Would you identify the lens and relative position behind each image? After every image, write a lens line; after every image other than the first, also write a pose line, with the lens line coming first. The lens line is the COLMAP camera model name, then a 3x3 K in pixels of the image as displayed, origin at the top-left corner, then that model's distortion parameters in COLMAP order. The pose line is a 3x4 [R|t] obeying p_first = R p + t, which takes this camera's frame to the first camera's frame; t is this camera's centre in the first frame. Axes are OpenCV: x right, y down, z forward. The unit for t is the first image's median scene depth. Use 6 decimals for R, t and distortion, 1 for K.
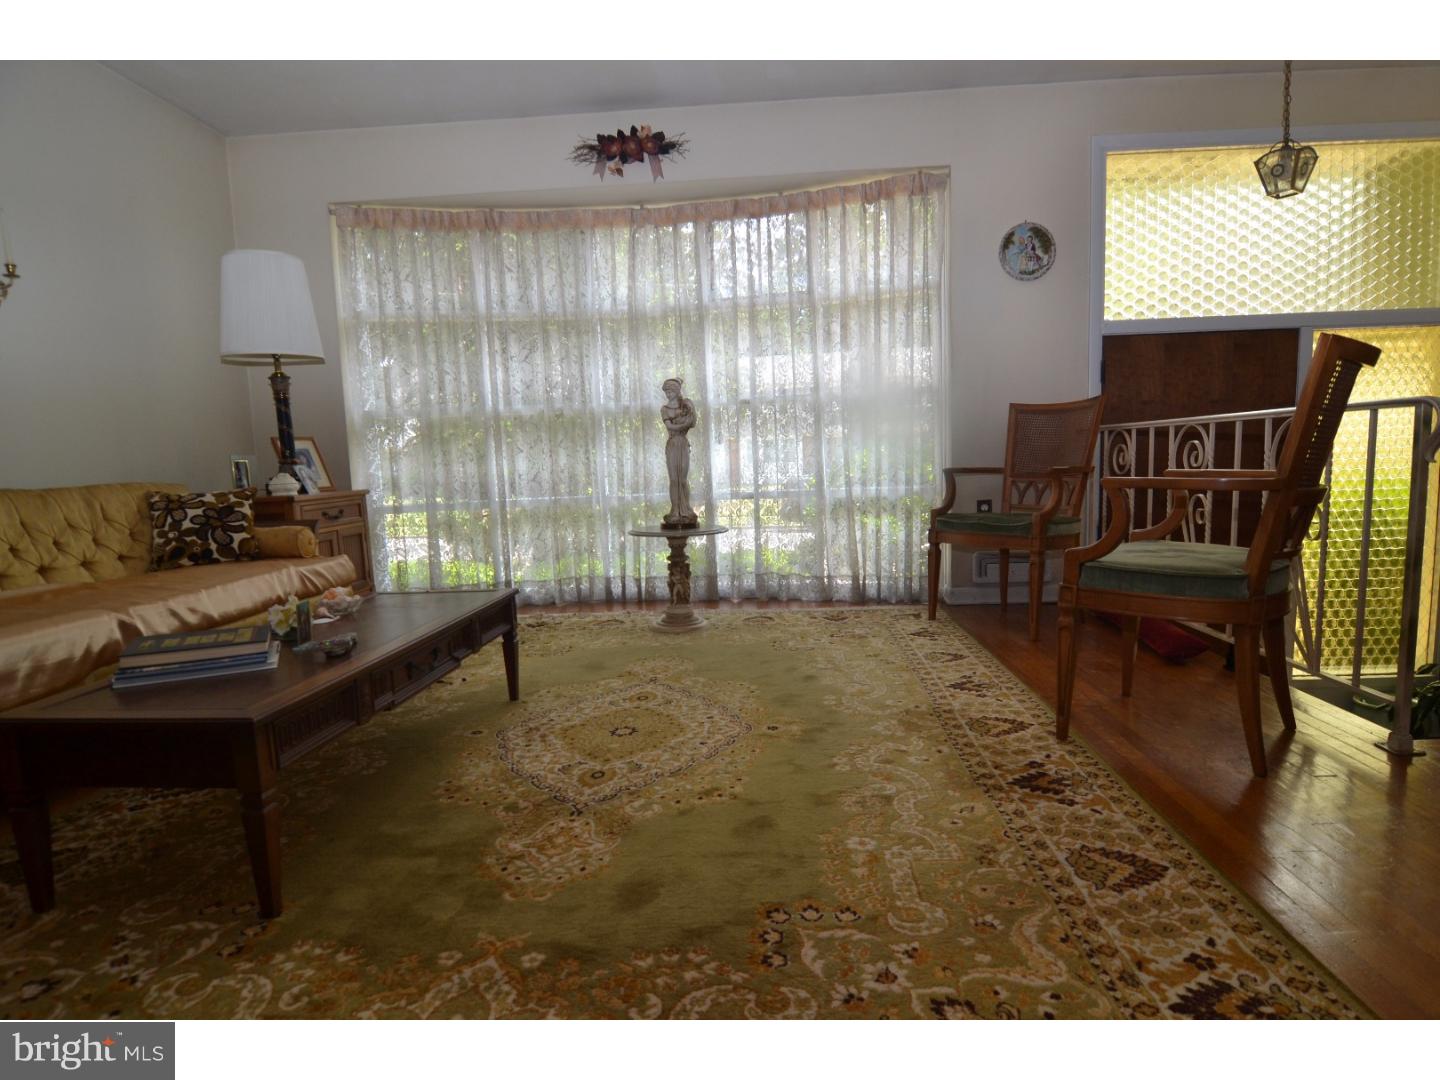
lens RADIAL K [[788.7, 0, 722.4], [0, 788.7, 544.5], [0, 0, 1]] dist [-0.018322, -0.001833]
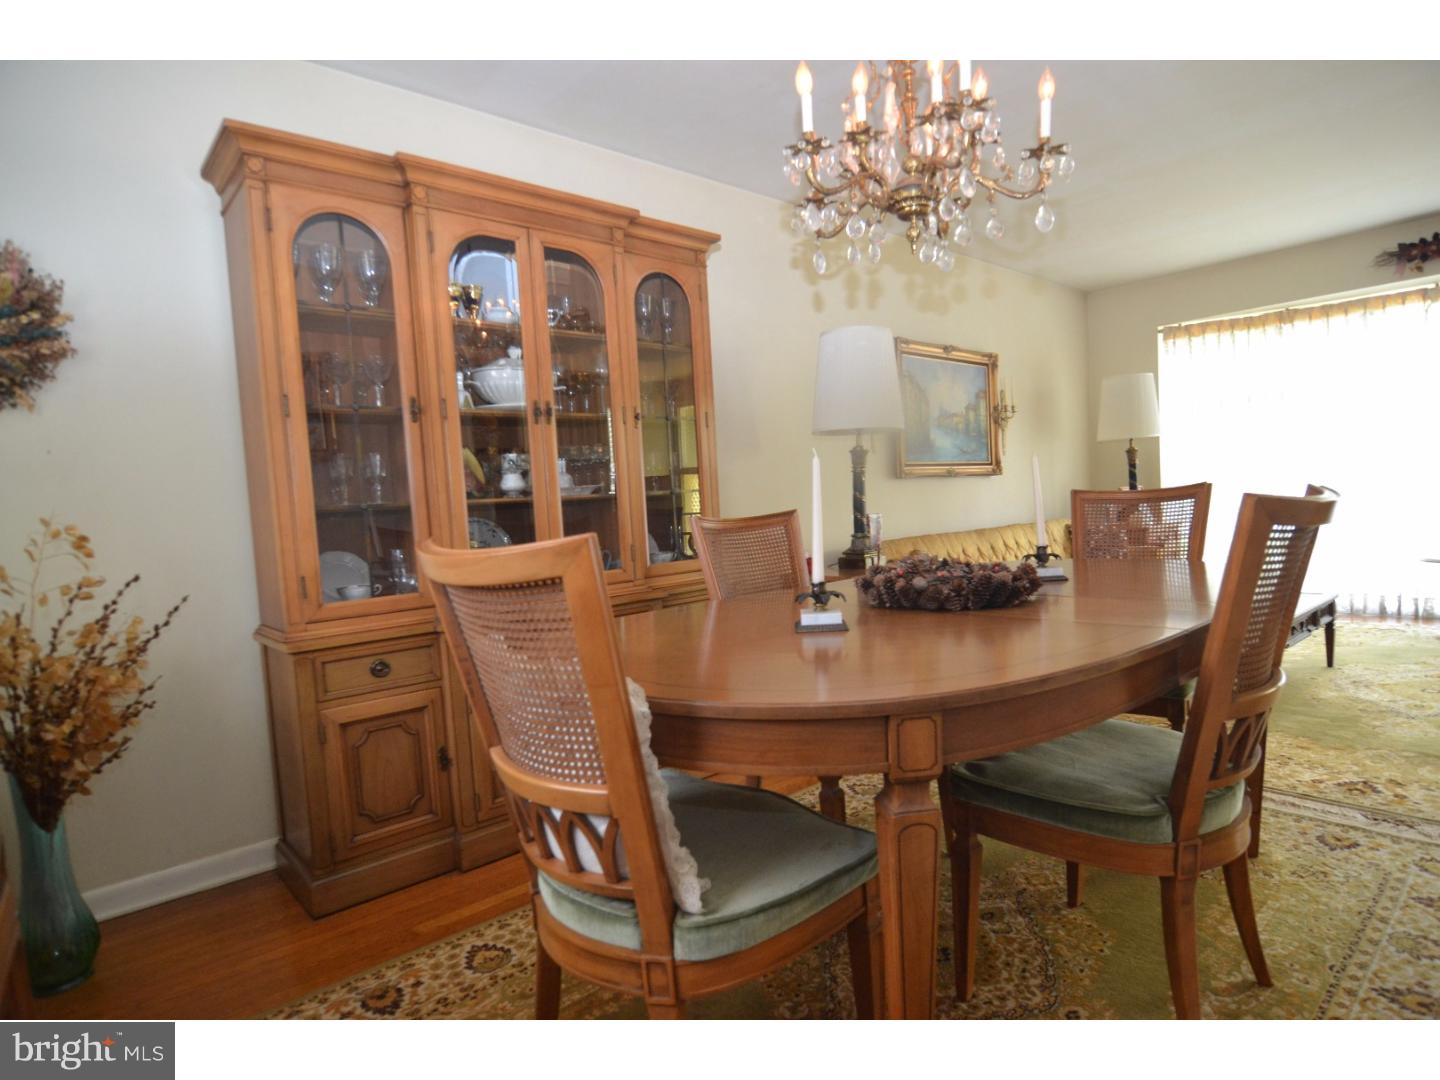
lens RADIAL K [[788.7, 0, 720.2], [0, 788.7, 550.0], [0, 0, 1]] dist [-0.018322, -0.001833]
pose [[0.704691, 0.040106, -0.708380, -0.026317], [-0.042033, 0.999007, 0.014746, -0.002033], [0.708268, 0.019383, 0.705677, -0.648711]]
